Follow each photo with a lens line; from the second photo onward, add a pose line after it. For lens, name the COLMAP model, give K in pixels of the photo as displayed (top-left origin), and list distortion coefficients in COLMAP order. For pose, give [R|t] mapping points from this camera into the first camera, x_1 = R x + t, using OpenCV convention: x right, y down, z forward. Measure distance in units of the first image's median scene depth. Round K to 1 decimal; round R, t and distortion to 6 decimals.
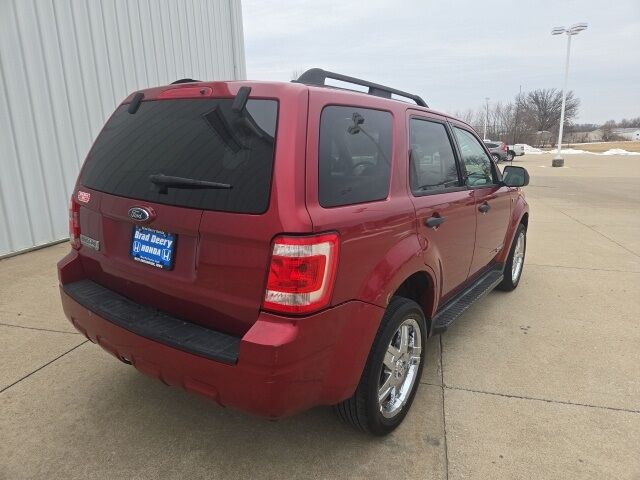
lens RADIAL K [[420.2, 0, 320.0], [0, 420.2, 240.0], [0, 0, 1]] dist [0.027751, -0.036025]
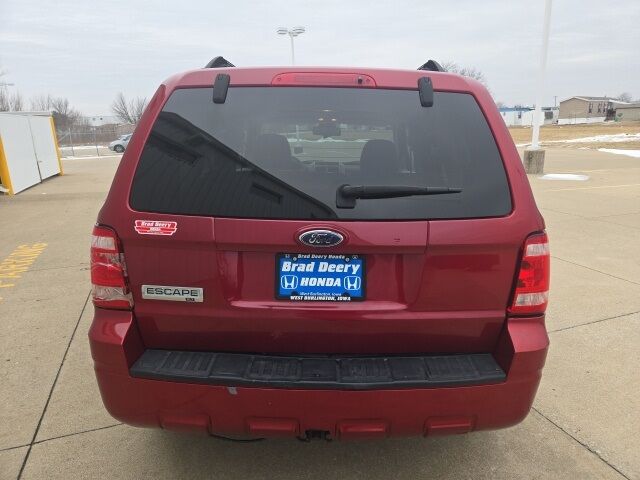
lens RADIAL K [[420.2, 0, 320.0], [0, 420.2, 240.0], [0, 0, 1]] dist [0.027751, -0.036025]
pose [[0.846369, -0.153129, 0.510110, -0.791858], [0.143737, 0.987911, 0.058071, -0.098622], [-0.512835, 0.024172, 0.858147, 0.334842]]
